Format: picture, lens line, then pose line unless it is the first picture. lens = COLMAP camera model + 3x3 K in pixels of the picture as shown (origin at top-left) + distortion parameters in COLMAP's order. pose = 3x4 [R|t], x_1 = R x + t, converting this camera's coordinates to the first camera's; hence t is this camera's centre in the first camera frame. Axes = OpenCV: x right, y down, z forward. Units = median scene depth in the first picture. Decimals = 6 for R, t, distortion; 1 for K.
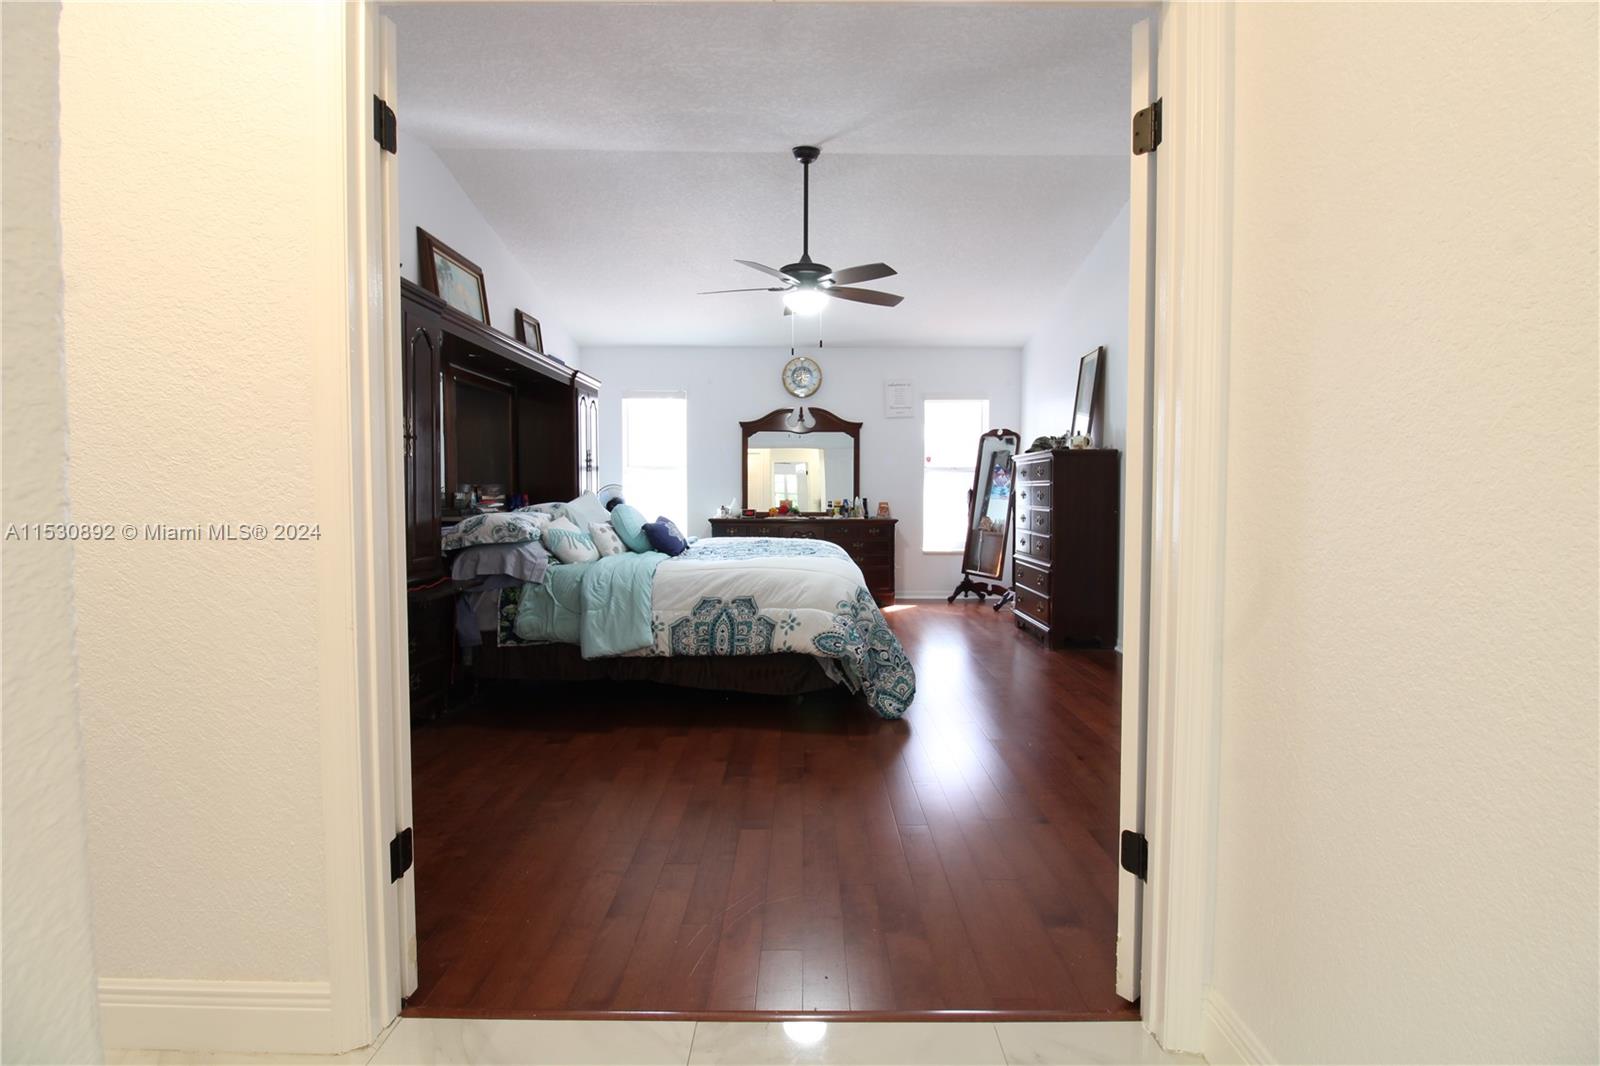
lens RADIAL K [[740.6, 0, 811.6], [0, 740.6, 523.7], [0, 0, 1]] dist [-0.003700, -0.010176]
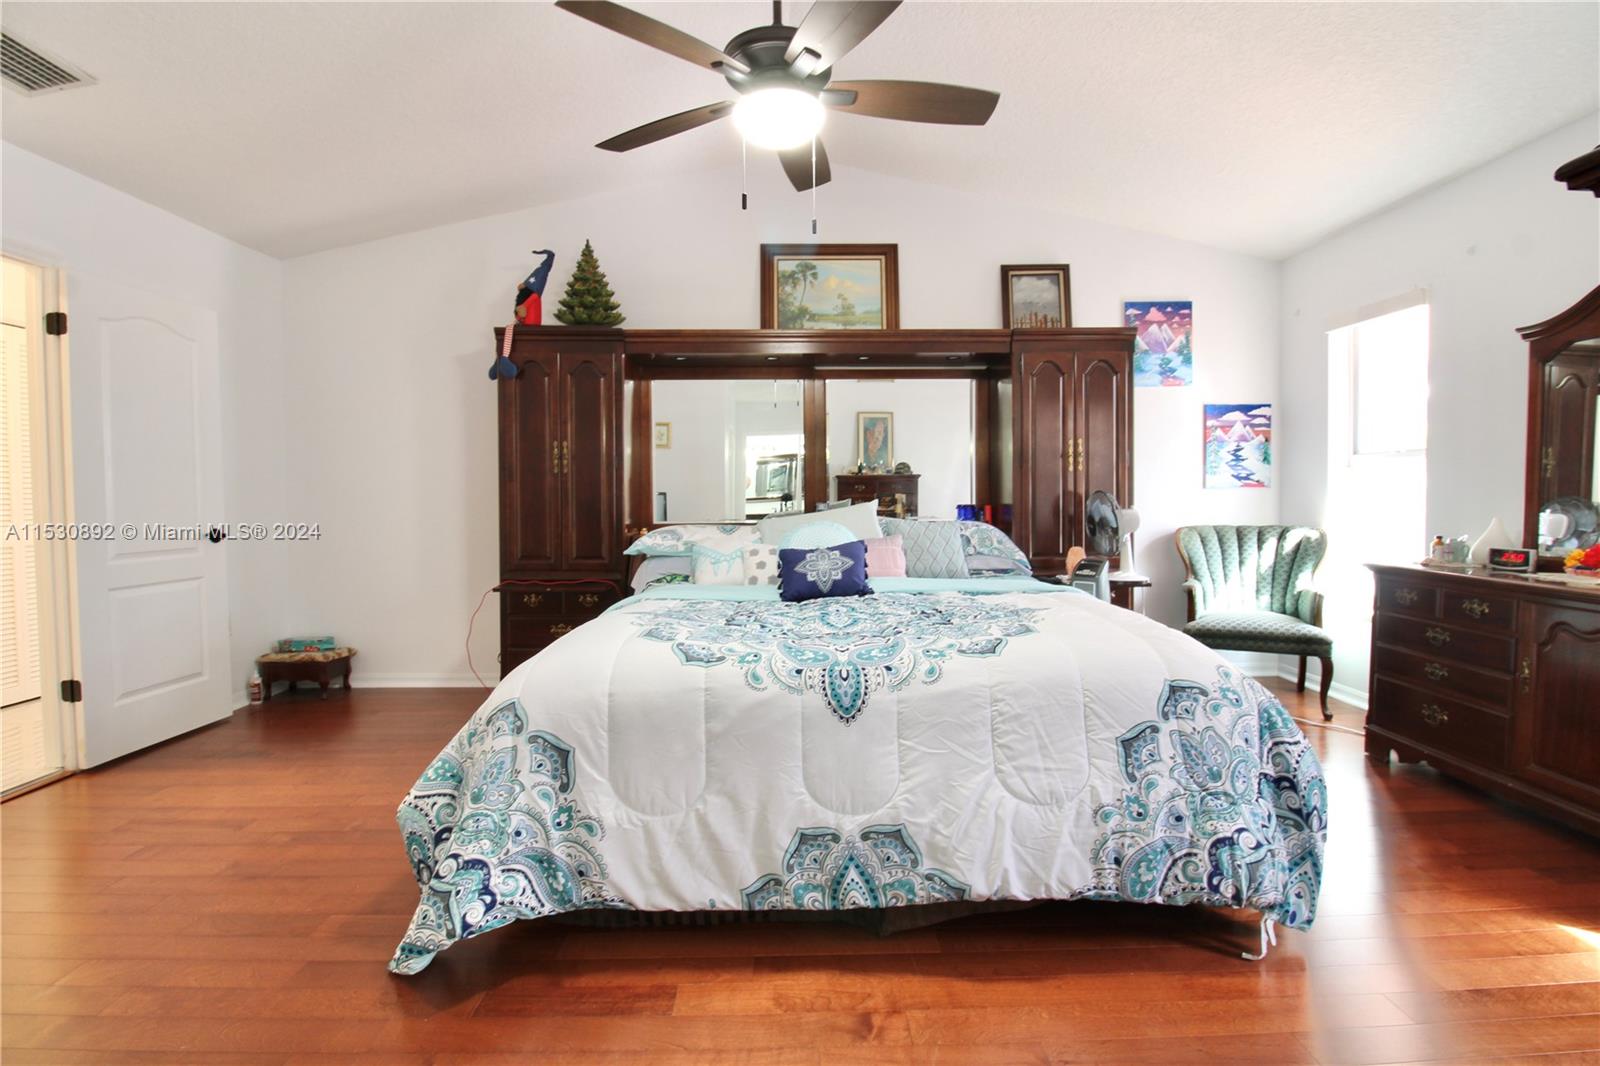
lens RADIAL K [[740.6, 0, 805.2], [0, 740.6, 517.7], [0, 0, 1]] dist [-0.003700, -0.010176]
pose [[0.014702, 0.032322, -0.999369, 0.499523], [-0.041610, 0.998631, 0.031686, -0.055292], [0.999026, 0.041118, 0.016027, 1.040924]]
